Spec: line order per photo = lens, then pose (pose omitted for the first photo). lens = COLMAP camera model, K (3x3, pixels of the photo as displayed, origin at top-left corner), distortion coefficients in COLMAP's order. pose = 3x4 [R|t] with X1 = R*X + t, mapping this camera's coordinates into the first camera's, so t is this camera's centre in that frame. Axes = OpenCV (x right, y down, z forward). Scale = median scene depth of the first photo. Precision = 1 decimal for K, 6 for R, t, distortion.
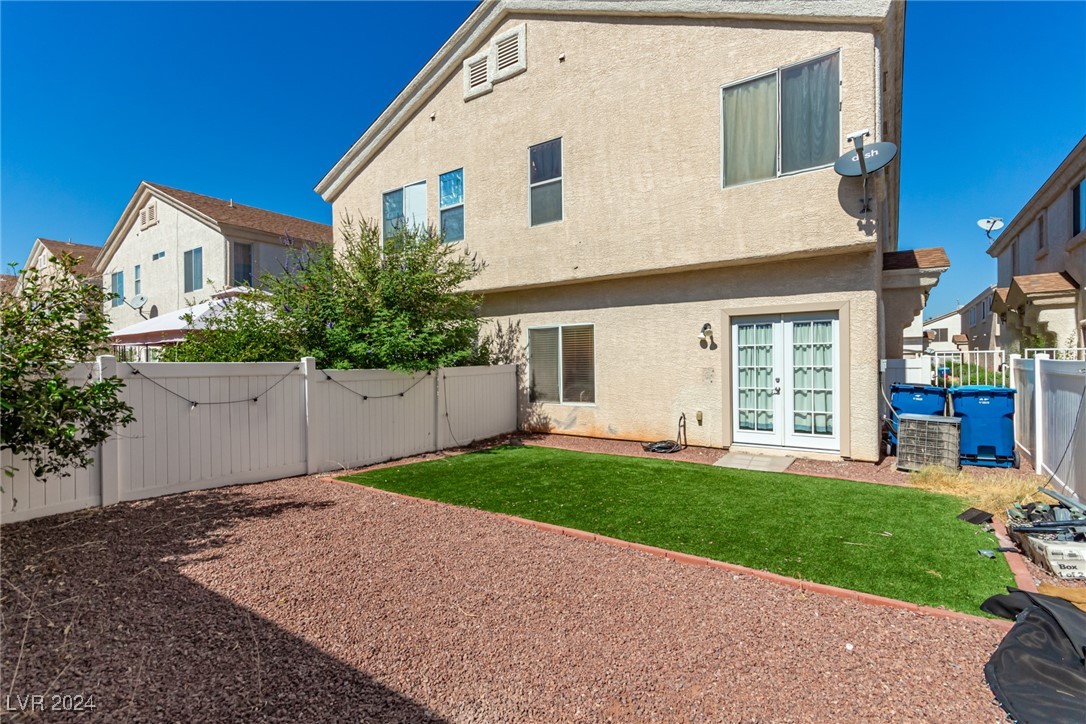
lens RADIAL K [[505.3, 0, 543.0], [0, 505.3, 362.0], [0, 0, 1]] dist [0.003209, 0.001311]
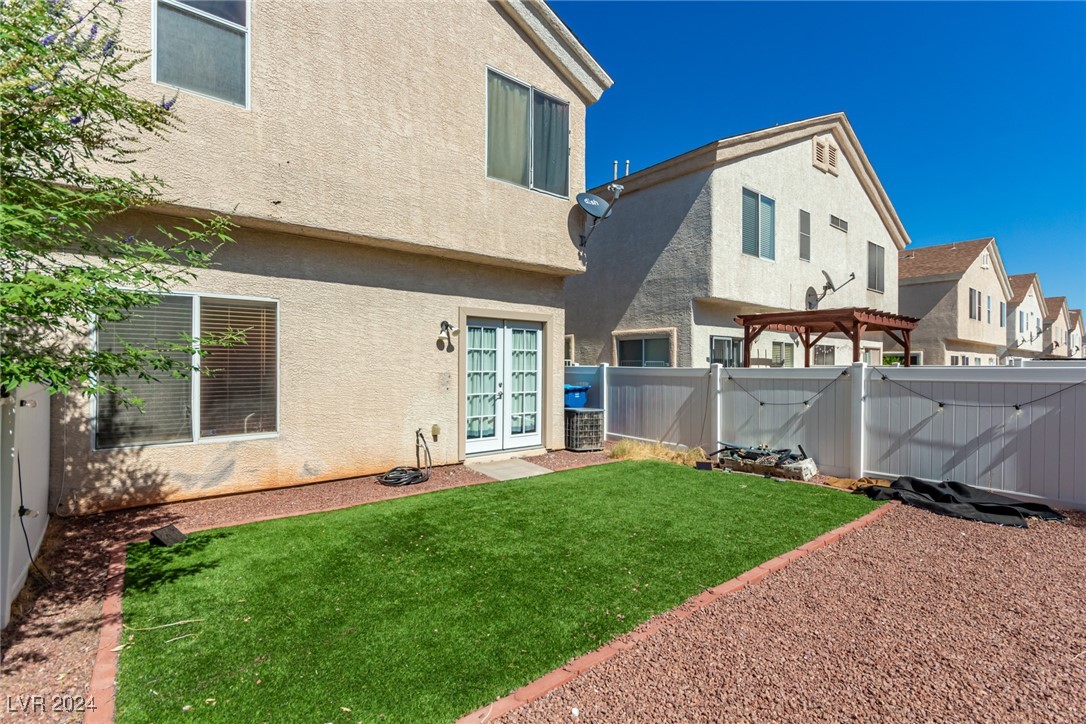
lens RADIAL K [[505.3, 0, 543.0], [0, 505.3, 362.0], [0, 0, 1]] dist [0.003209, 0.001311]
pose [[0.265603, 0.018700, 0.963901, -0.468576], [-0.007240, 0.999822, -0.017402, 0.007092], [-0.964055, -0.002357, 0.265691, 0.624245]]
